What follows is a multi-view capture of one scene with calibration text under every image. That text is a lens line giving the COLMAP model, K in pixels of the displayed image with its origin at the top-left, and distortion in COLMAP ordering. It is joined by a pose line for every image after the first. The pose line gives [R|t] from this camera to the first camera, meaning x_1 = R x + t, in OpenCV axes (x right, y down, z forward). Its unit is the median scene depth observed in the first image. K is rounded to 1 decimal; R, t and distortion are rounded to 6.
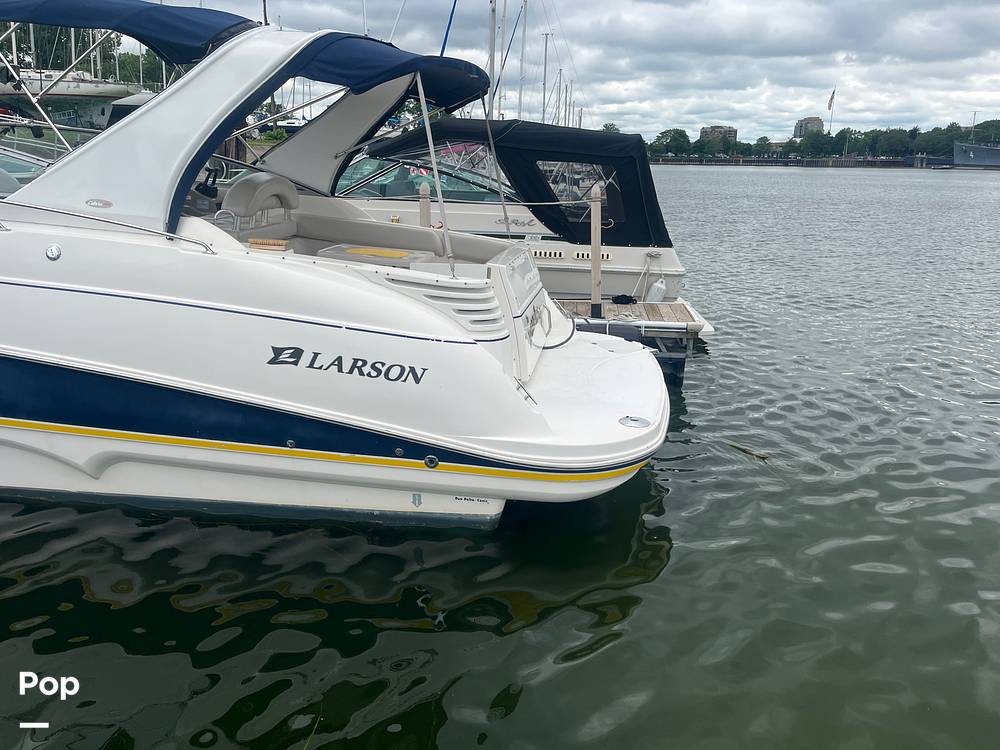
lens RADIAL K [[802.7, 0, 500.5], [0, 802.7, 374.9], [0, 0, 1]] dist [0.047468, -0.057566]
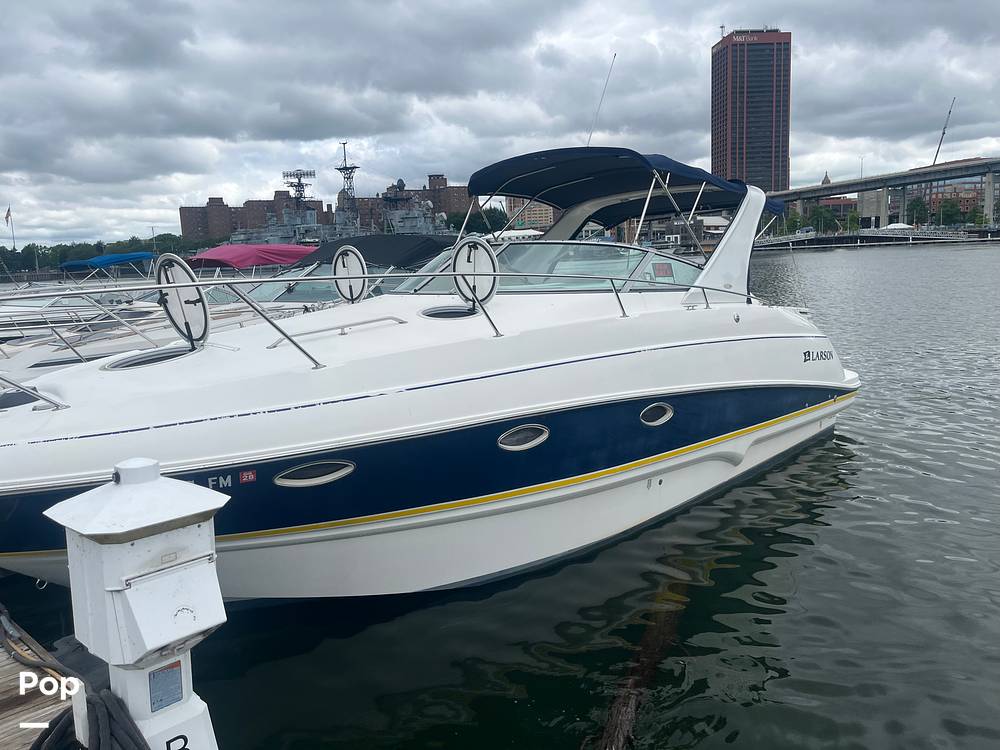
lens RADIAL K [[766.3, 0, 498.0], [0, 766.3, 367.6], [0, 0, 1]] dist [0.056623, -0.084247]
pose [[0.562497, -0.157484, 0.811662, -1.550067], [0.265271, 0.964169, 0.003236, -0.140348], [-0.783089, 0.213490, 0.584118, 0.386177]]
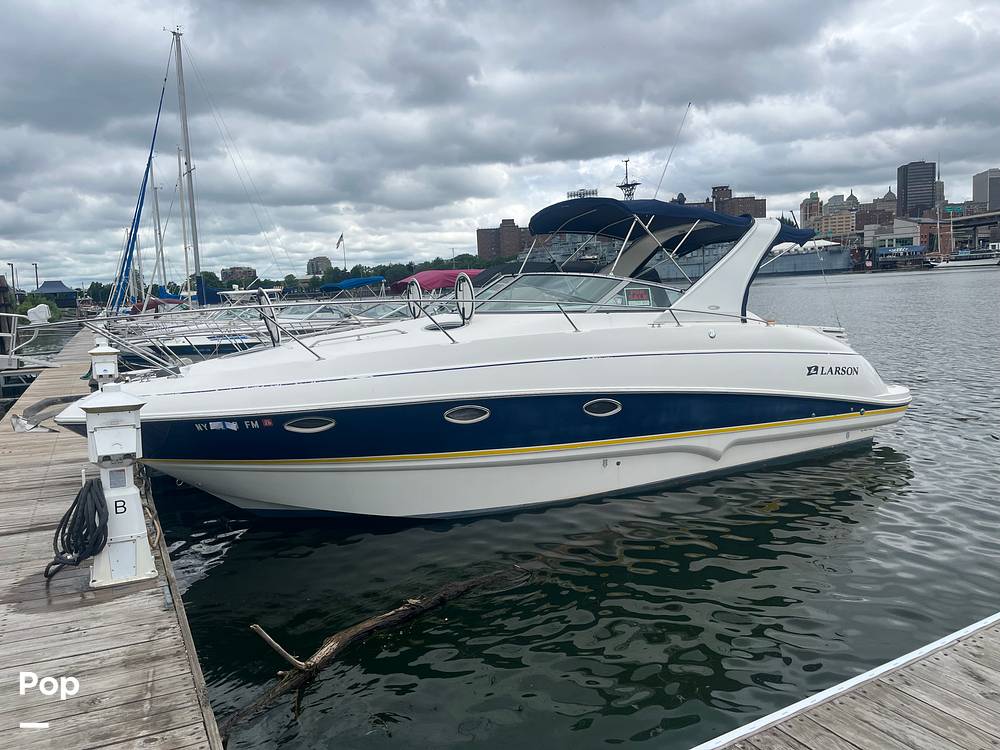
lens RADIAL K [[766.3, 0, 509.3], [0, 766.3, 422.2], [0, 0, 1]] dist [0.056623, -0.084247]
pose [[0.816785, -0.158172, 0.554836, -1.484761], [0.212140, 0.976652, -0.033873, 0.005028], [-0.536524, 0.145370, 0.831270, -0.147462]]
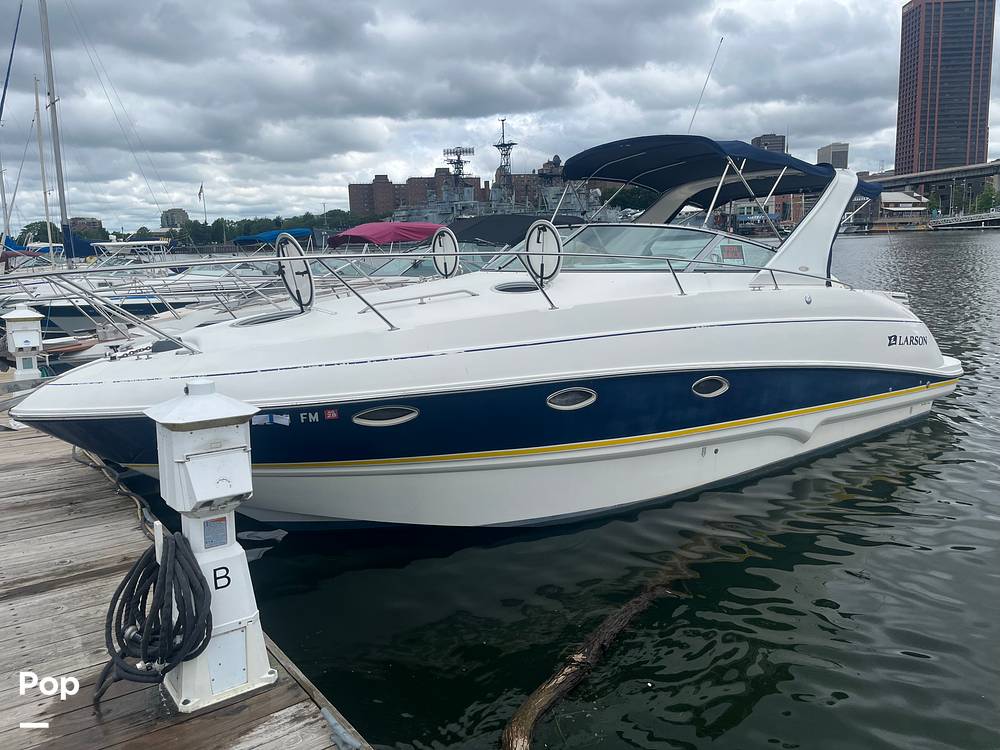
lens RADIAL K [[766.3, 0, 505.6], [0, 766.3, 370.7], [0, 0, 1]] dist [0.056623, -0.084247]
pose [[0.712887, -0.156140, 0.683675, -1.570086], [0.223938, 0.974542, -0.010937, -0.099706], [-0.664563, 0.160897, 0.729704, 0.226809]]
